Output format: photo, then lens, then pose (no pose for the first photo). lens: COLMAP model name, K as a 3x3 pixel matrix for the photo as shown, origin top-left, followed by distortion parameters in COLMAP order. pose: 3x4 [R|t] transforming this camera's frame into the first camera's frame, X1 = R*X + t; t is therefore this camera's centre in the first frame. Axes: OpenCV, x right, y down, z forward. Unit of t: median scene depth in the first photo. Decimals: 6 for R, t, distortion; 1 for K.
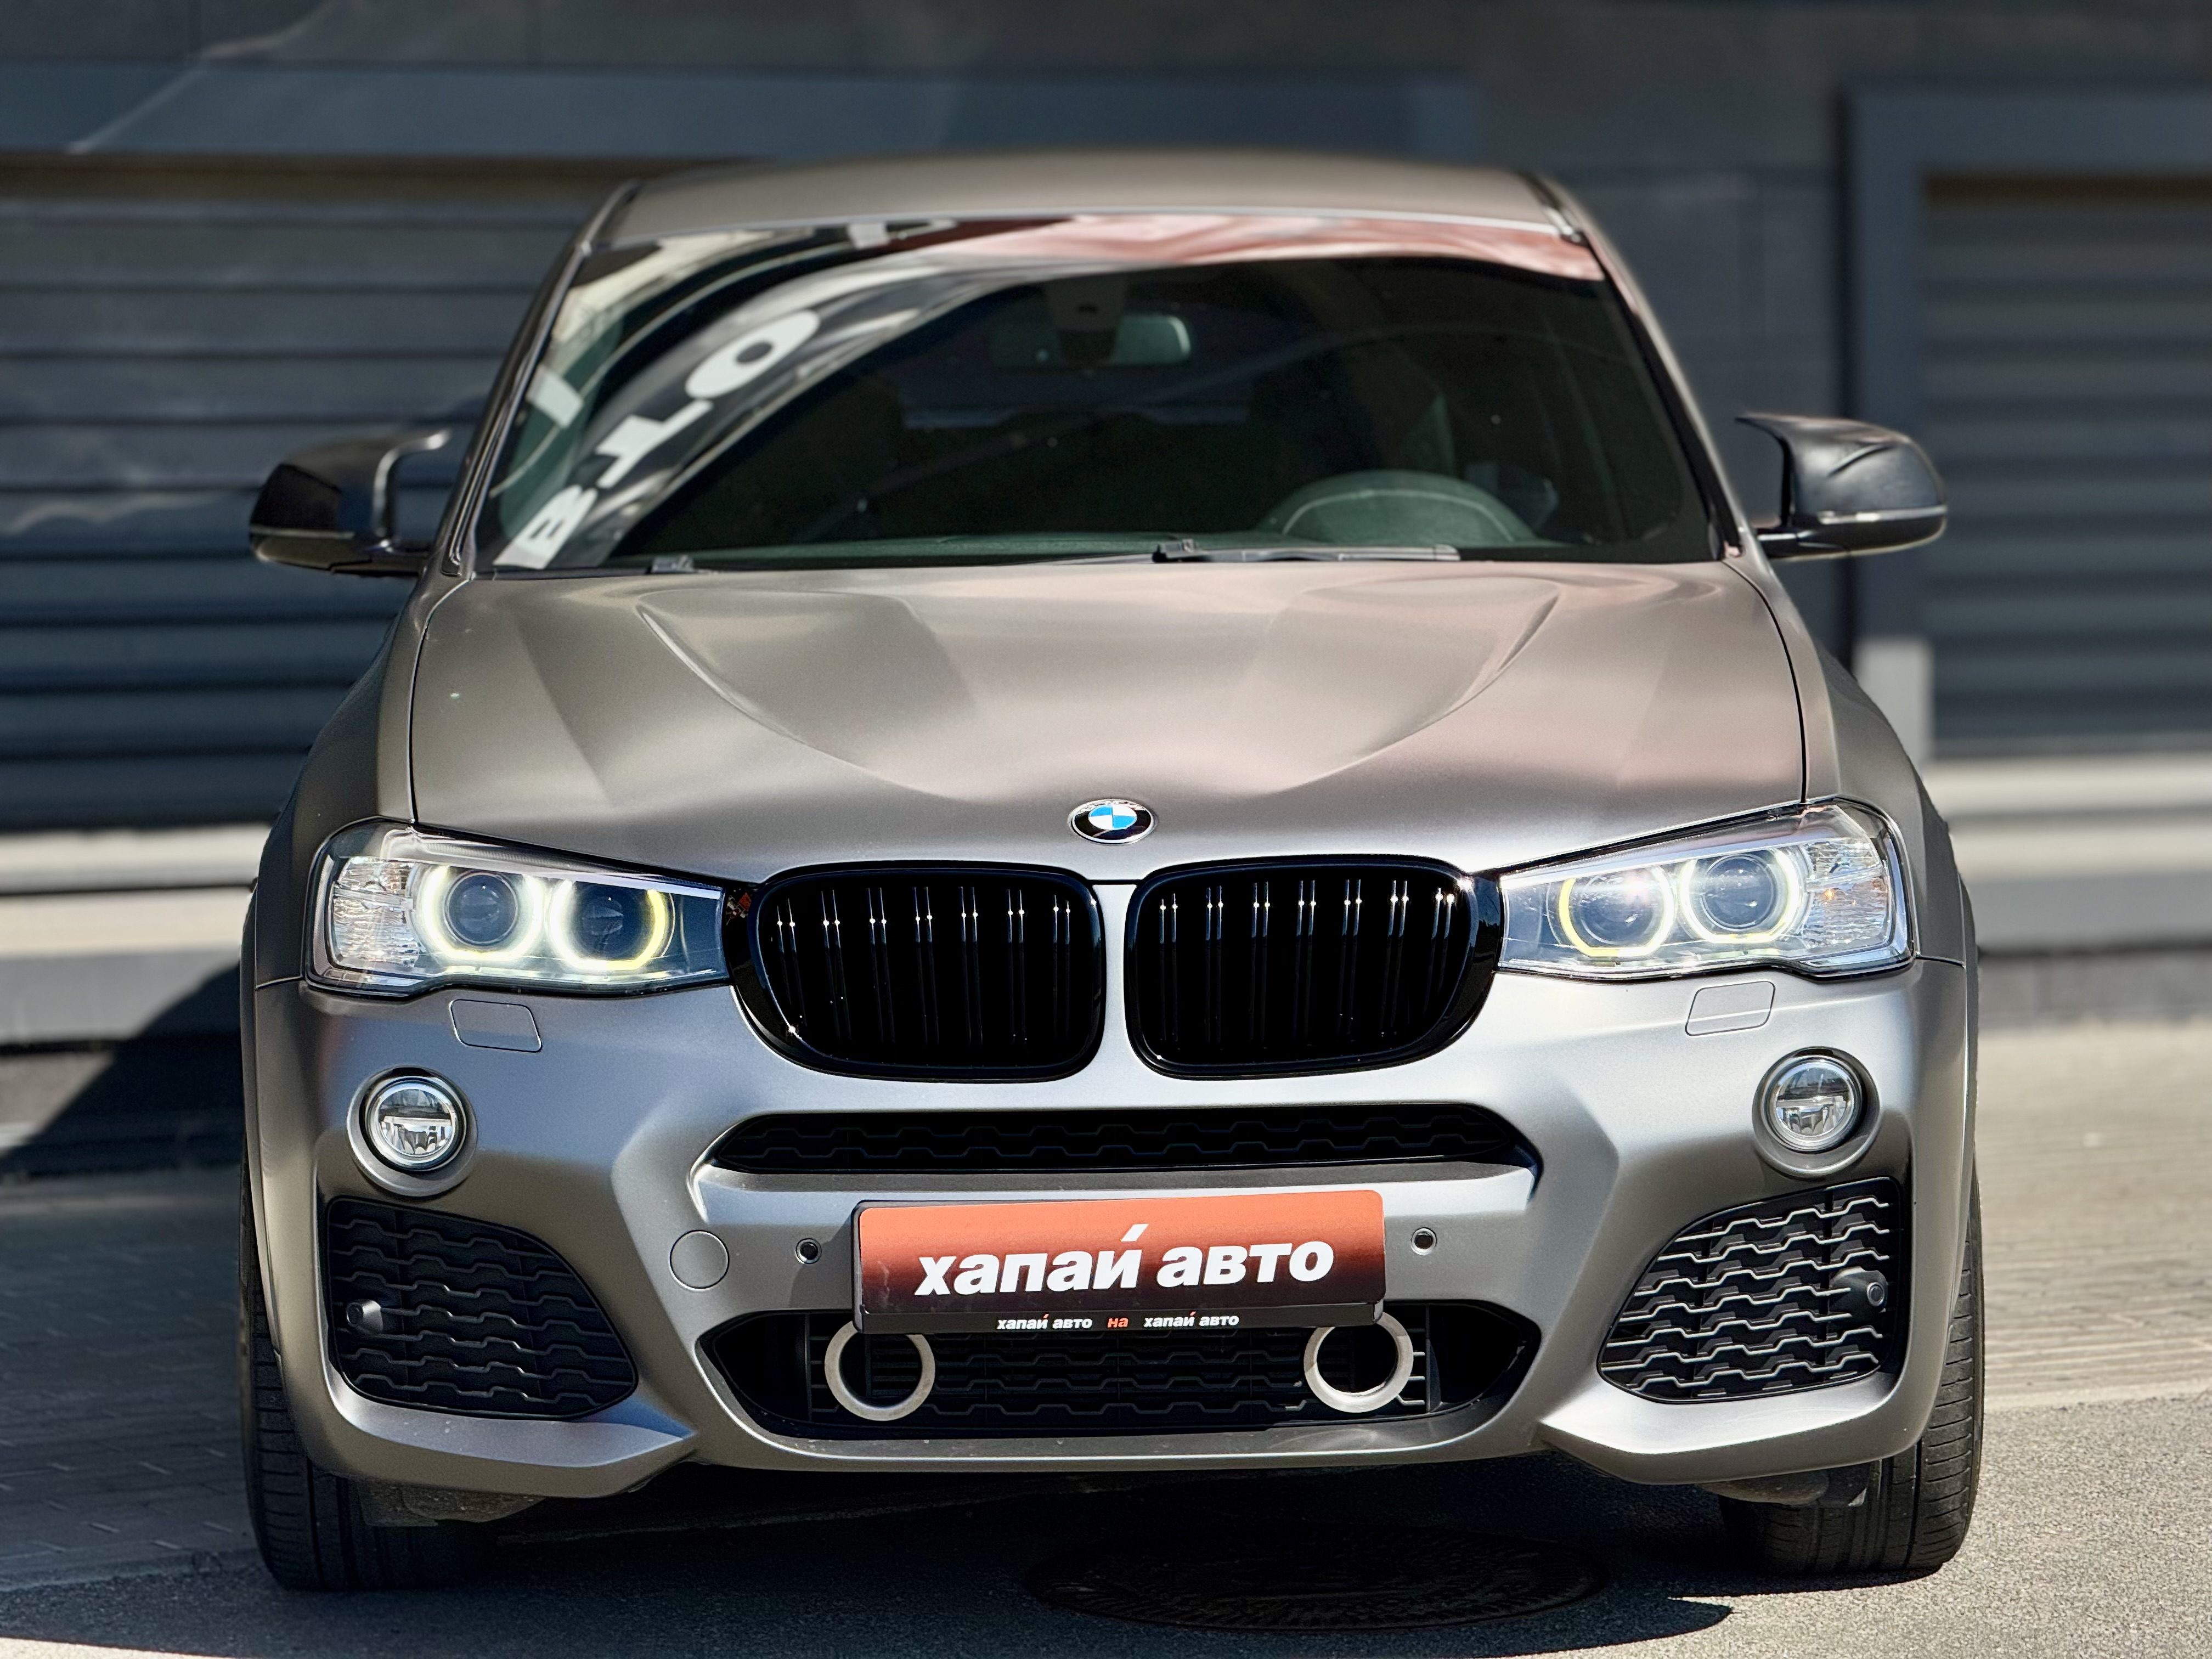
lens RADIAL K [[7817.2, 0, 1107.5], [0, 7817.2, 827.8], [0, 0, 1]] dist [0.235077, 0.000000]
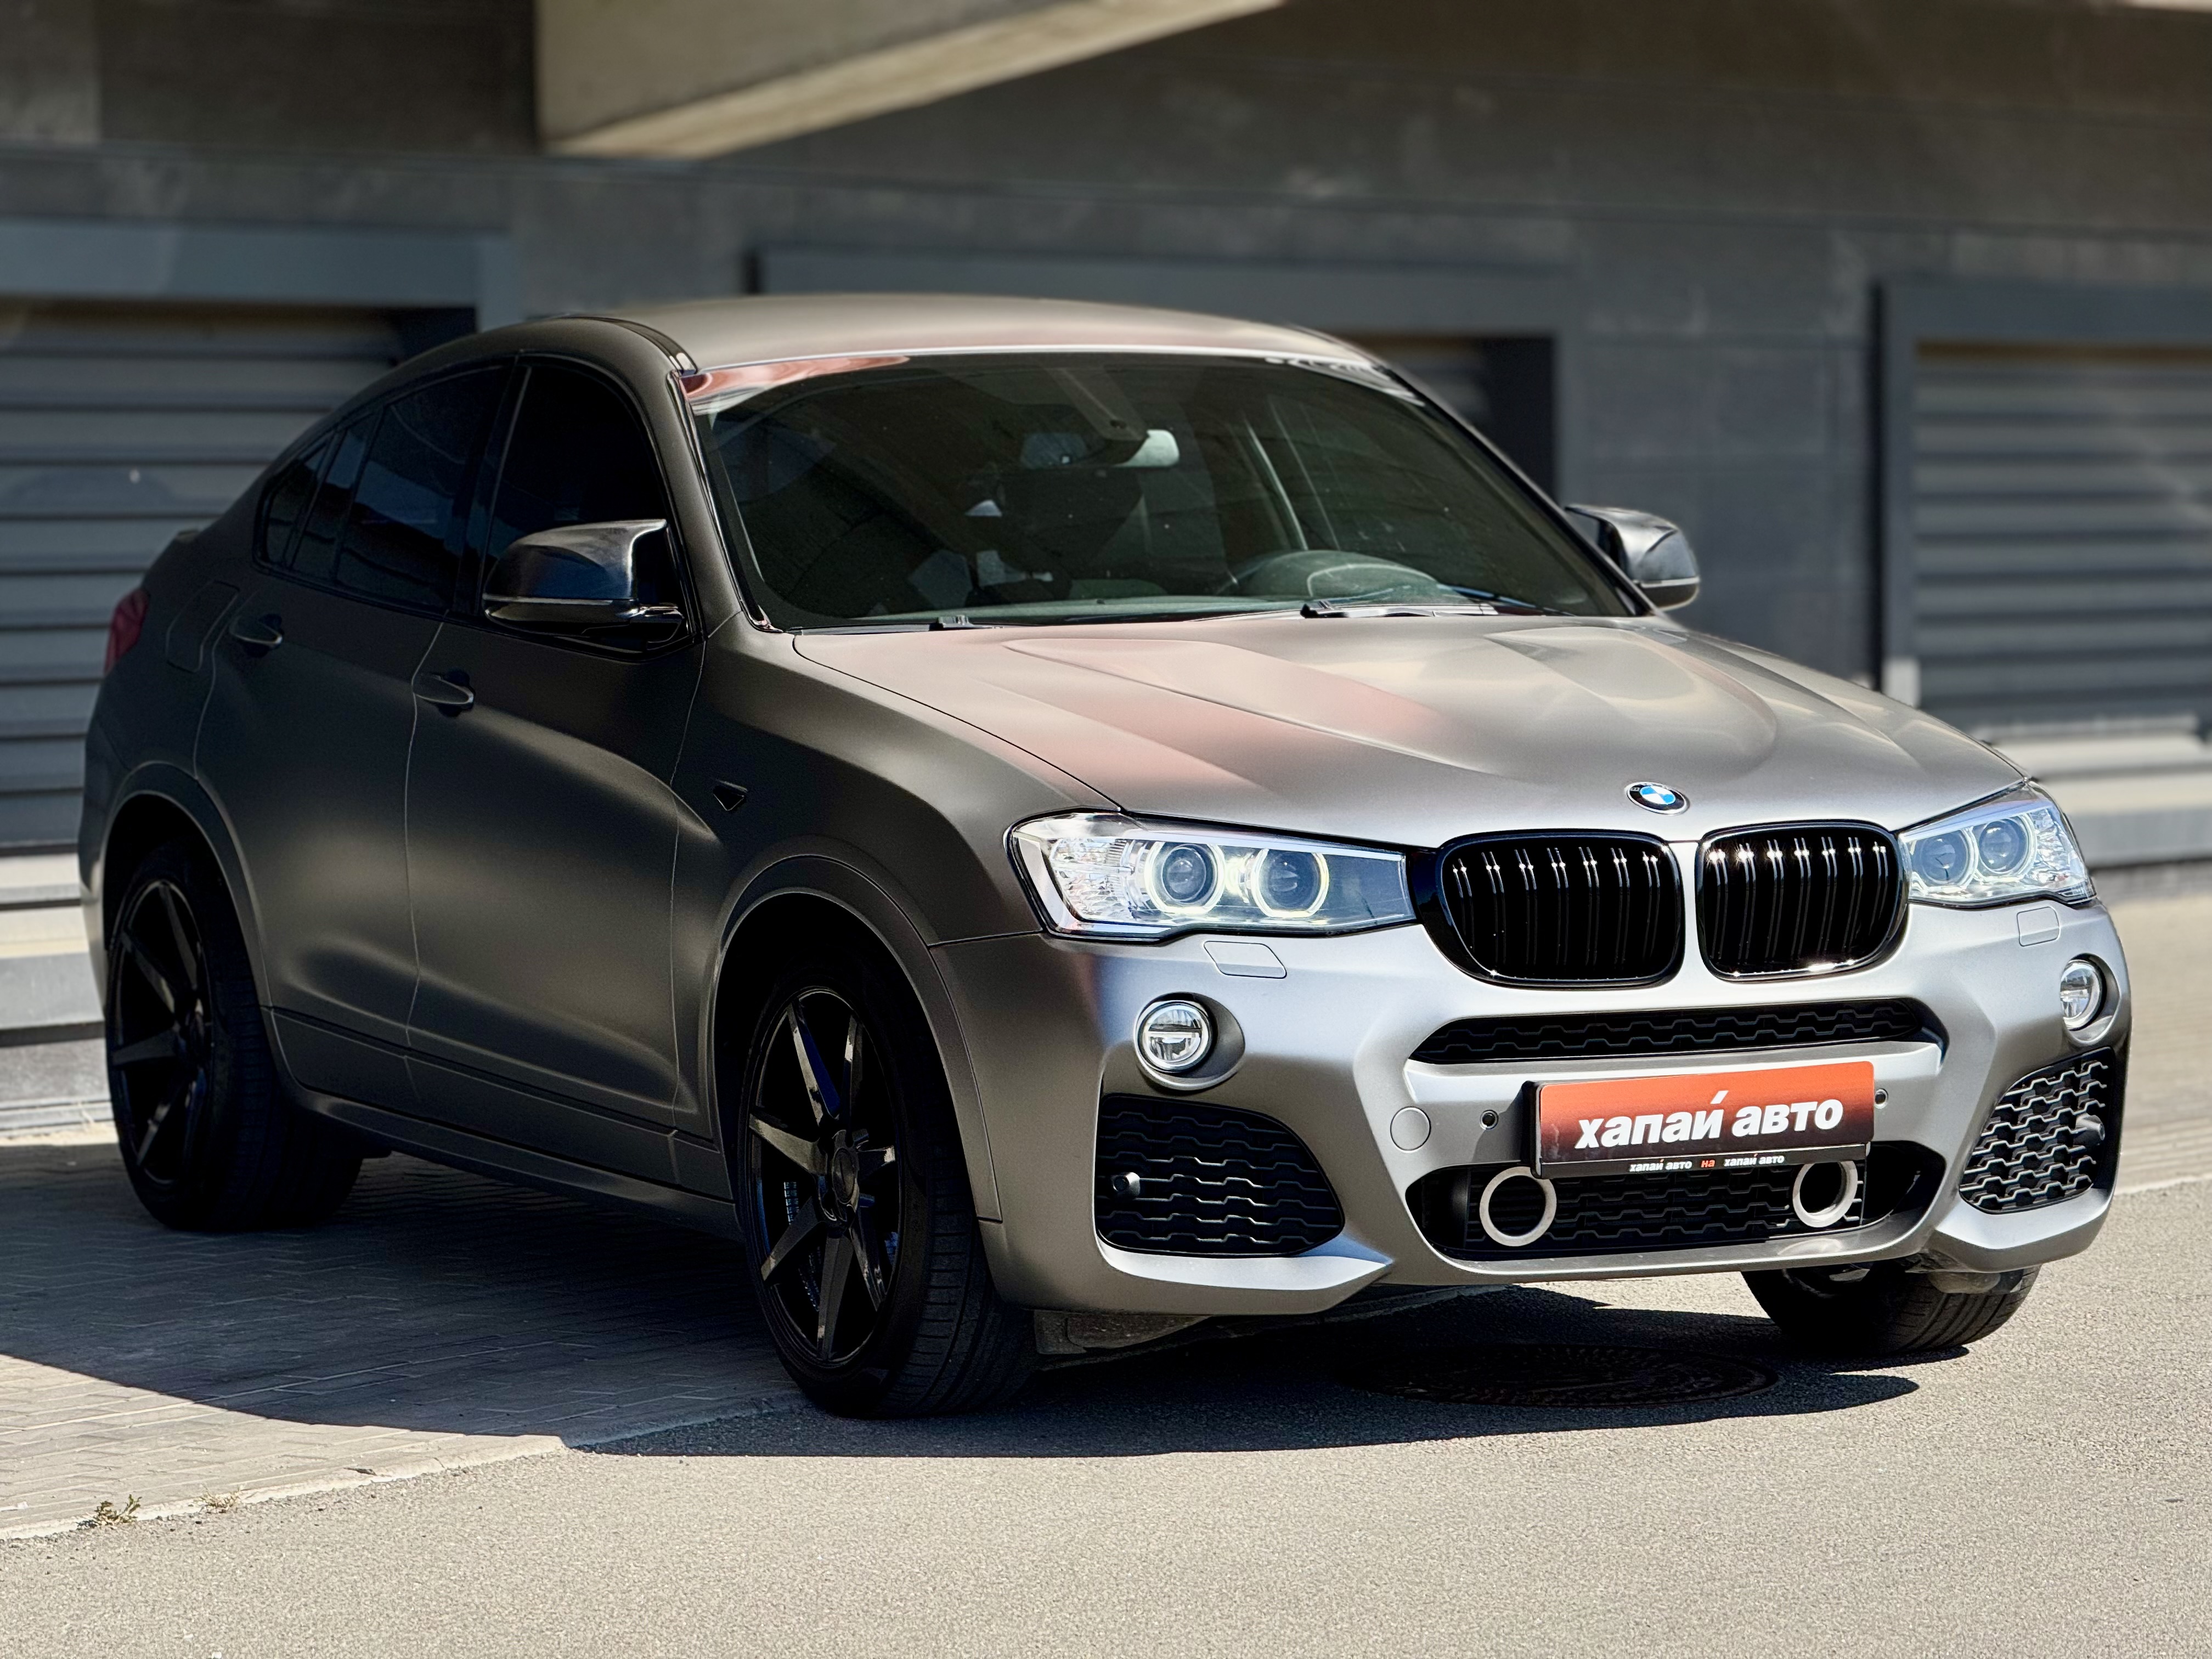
lens RADIAL K [[7817.2, 0, 1102.6], [0, 7817.2, 831.6], [0, 0, 1]] dist [0.235077, 0.000000]
pose [[0.896100, -0.015363, 0.443586, -0.687682], [0.023352, 0.999648, -0.012553, 0.019891], [-0.443237, 0.021608, 0.896144, -0.172747]]
